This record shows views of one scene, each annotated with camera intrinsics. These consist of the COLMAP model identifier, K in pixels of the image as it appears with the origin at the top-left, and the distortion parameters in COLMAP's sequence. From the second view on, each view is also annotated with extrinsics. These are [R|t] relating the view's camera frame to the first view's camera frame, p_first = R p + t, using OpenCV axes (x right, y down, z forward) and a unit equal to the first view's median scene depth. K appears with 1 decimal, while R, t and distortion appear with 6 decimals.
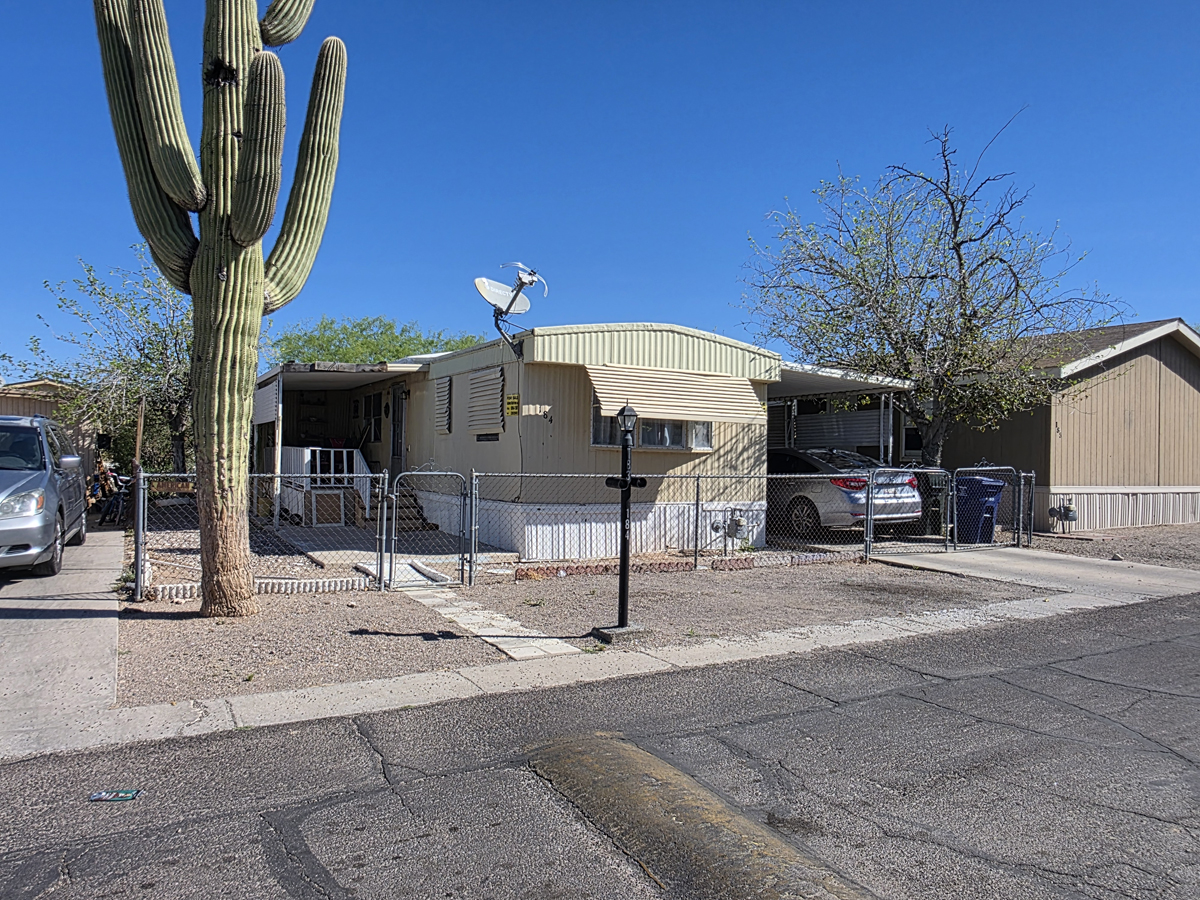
lens RADIAL K [[793.6, 0, 568.5], [0, 793.6, 441.6], [0, 0, 1]] dist [0.013976, -0.000357]
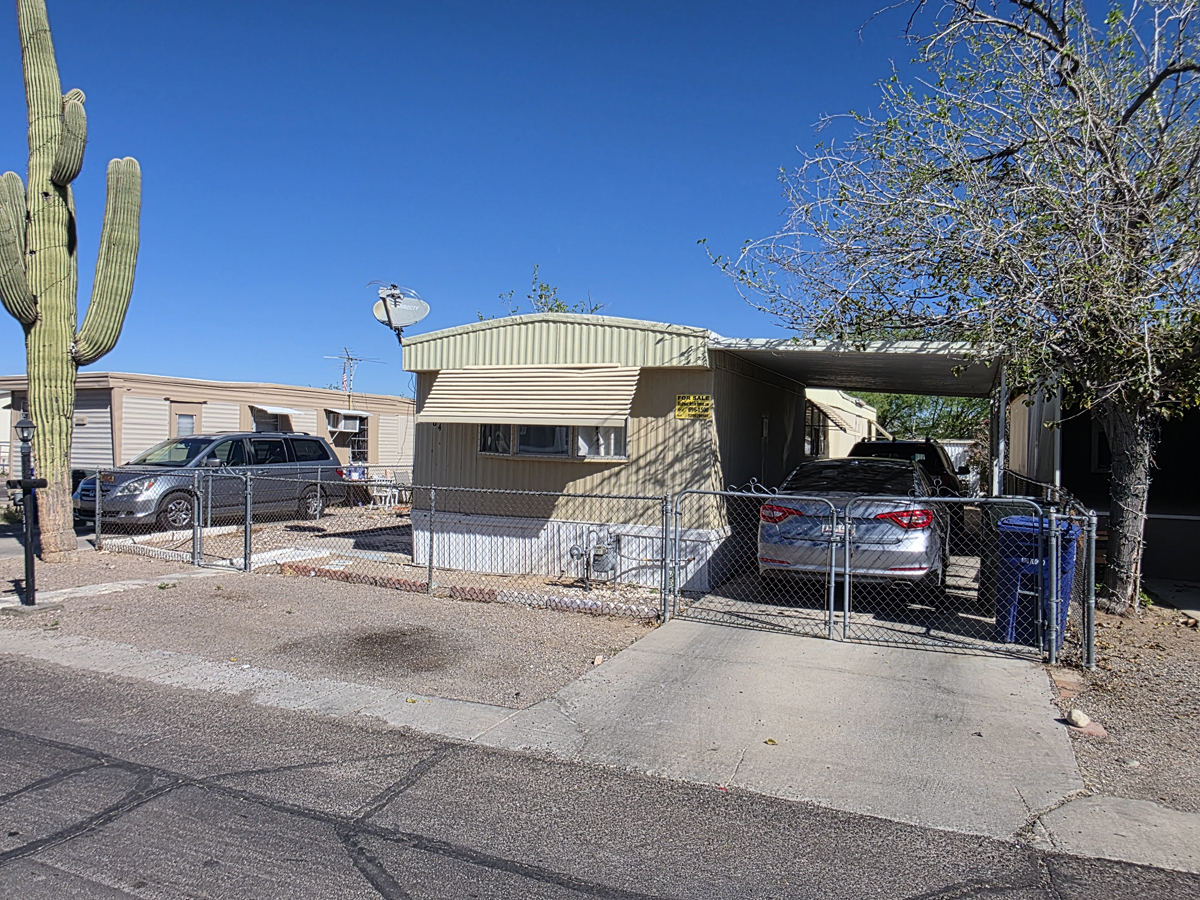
lens RADIAL K [[789.3, 0, 600.0], [0, 789.3, 450.0], [0, 0, 1]] dist [0.001999, -0.001629]
pose [[0.617596, 0.001181, -0.786494, 0.788223], [-0.000058, 0.999999, 0.001456, -0.000356], [0.786495, -0.000853, 0.617596, 0.486769]]
